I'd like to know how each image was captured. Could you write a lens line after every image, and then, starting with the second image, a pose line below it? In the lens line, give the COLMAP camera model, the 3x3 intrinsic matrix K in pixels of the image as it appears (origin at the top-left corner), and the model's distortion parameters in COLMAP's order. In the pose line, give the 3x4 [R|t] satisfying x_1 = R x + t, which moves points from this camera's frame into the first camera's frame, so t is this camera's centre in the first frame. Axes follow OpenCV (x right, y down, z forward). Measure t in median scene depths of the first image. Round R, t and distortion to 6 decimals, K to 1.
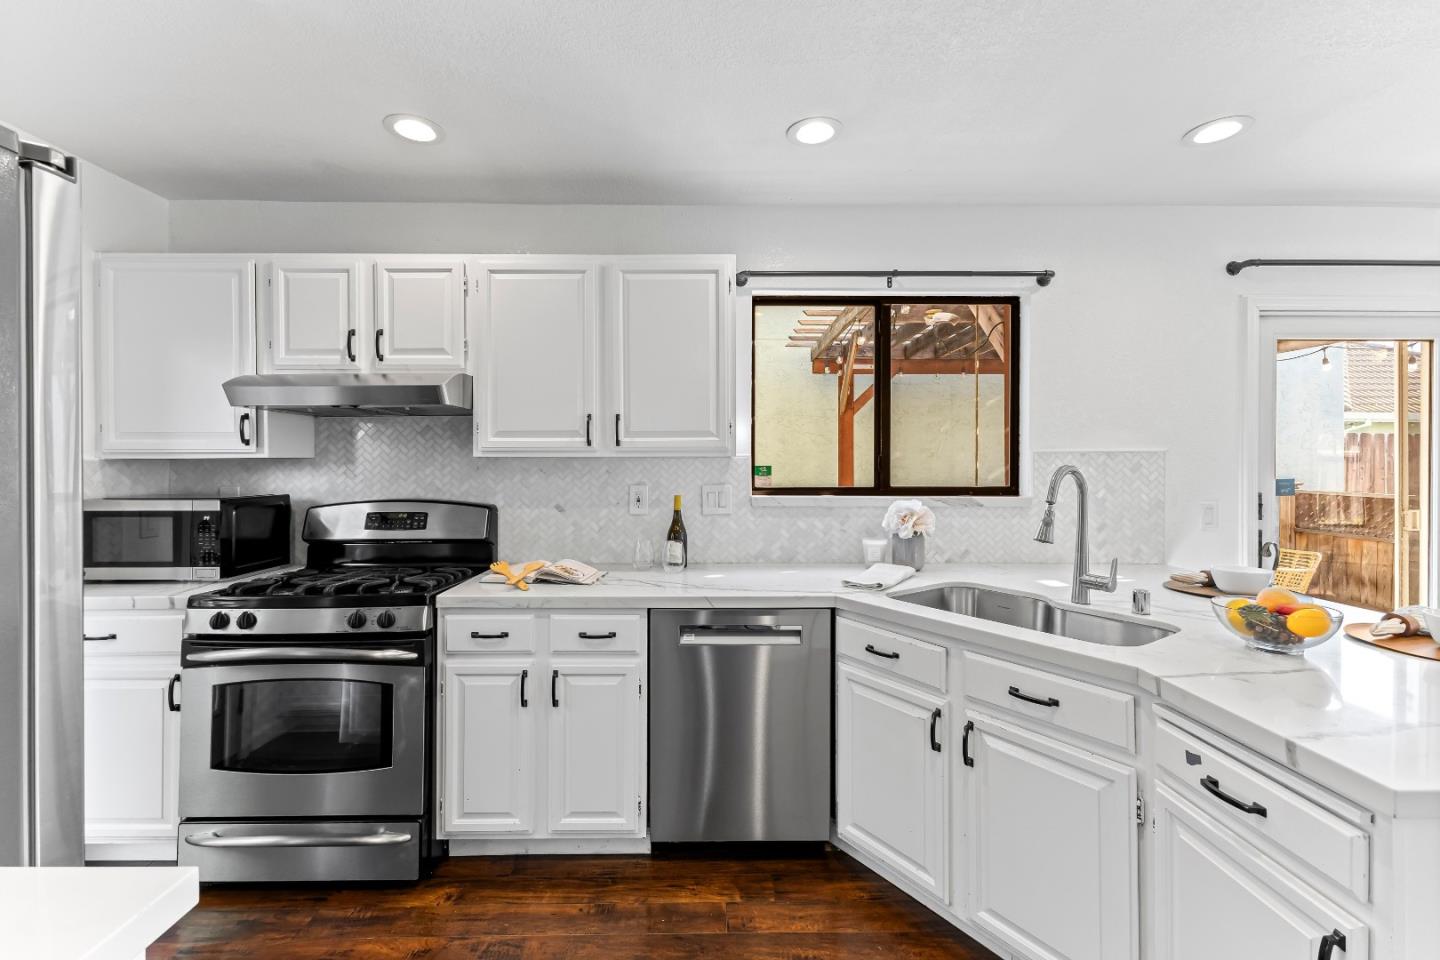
lens RADIAL K [[618.4, 0, 727.6], [0, 618.4, 465.3], [0, 0, 1]] dist [0.002189, -0.000134]
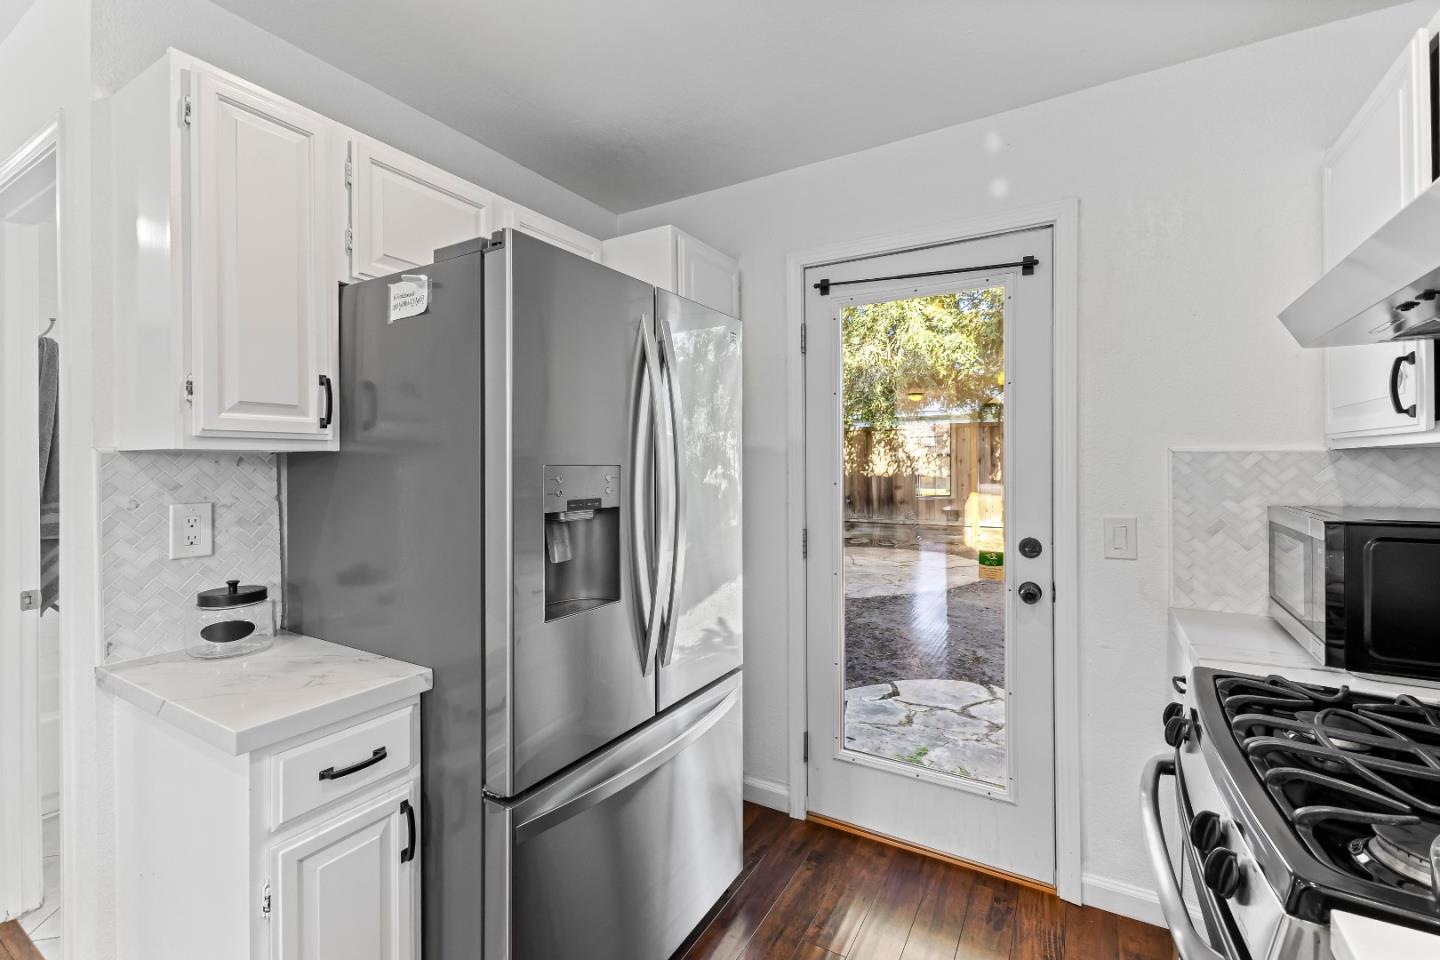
lens RADIAL K [[618.4, 0, 734.9], [0, 618.4, 462.0], [0, 0, 1]] dist [0.002189, -0.000134]
pose [[-0.530145, 0.004172, -0.847897, -0.077562], [0.001028, 0.999990, 0.004278, 0.000483], [0.847906, 0.001396, -0.530144, 0.796490]]
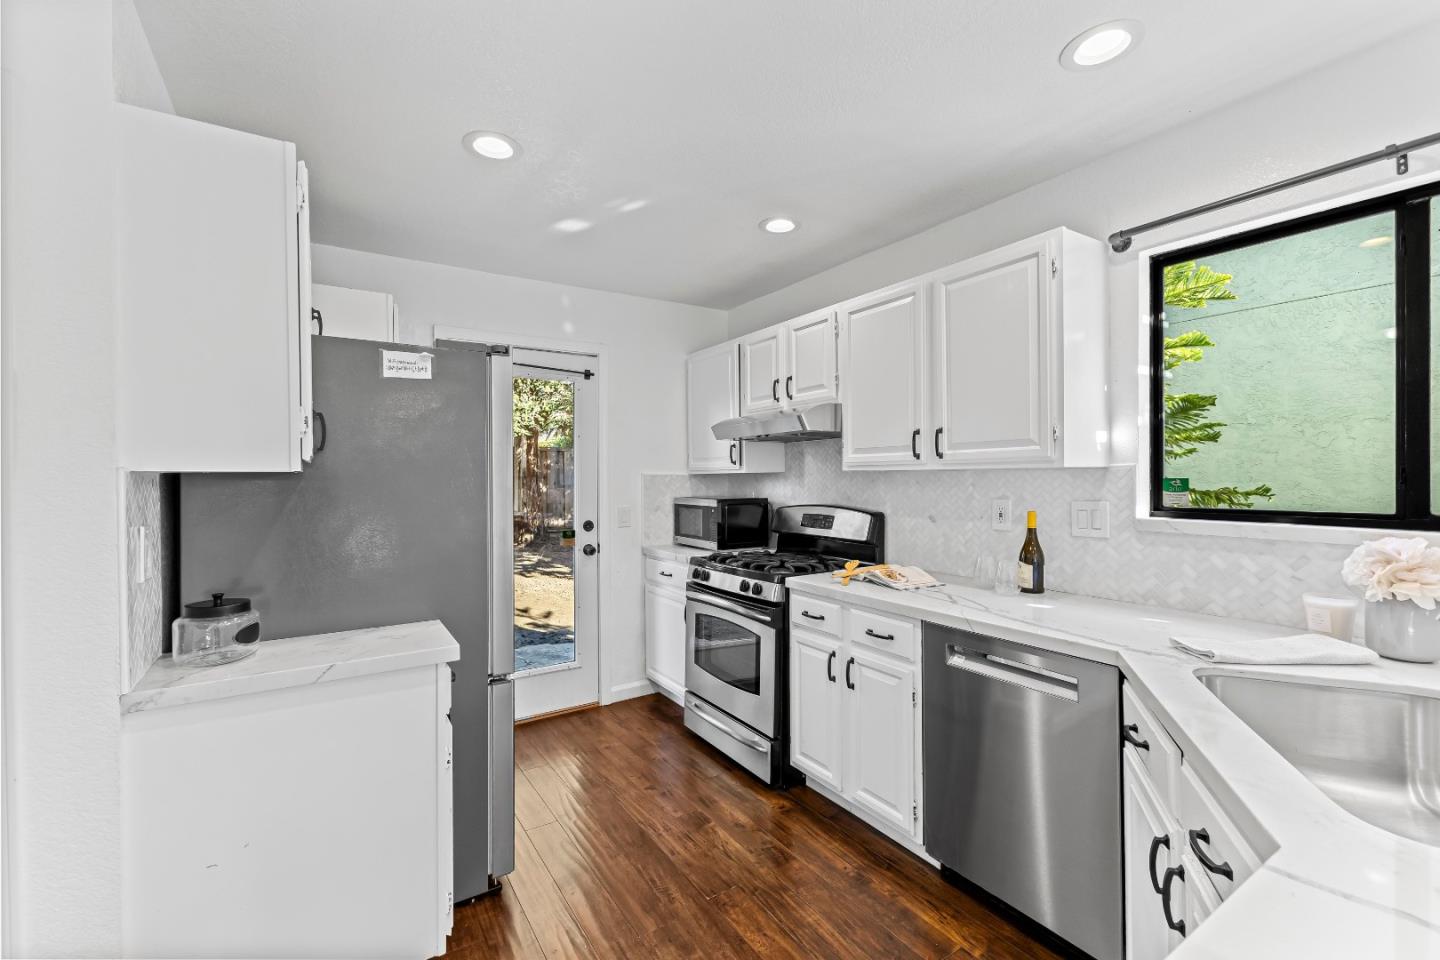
lens RADIAL K [[618.4, 0, 719.4], [0, 618.4, 480.9], [0, 0, 1]] dist [0.002189, -0.000134]
pose [[0.525631, 0.004174, -0.850702, 0.490753], [0.001344, 0.999983, 0.005737, -0.001451], [0.850711, -0.004159, 0.525617, 0.166551]]
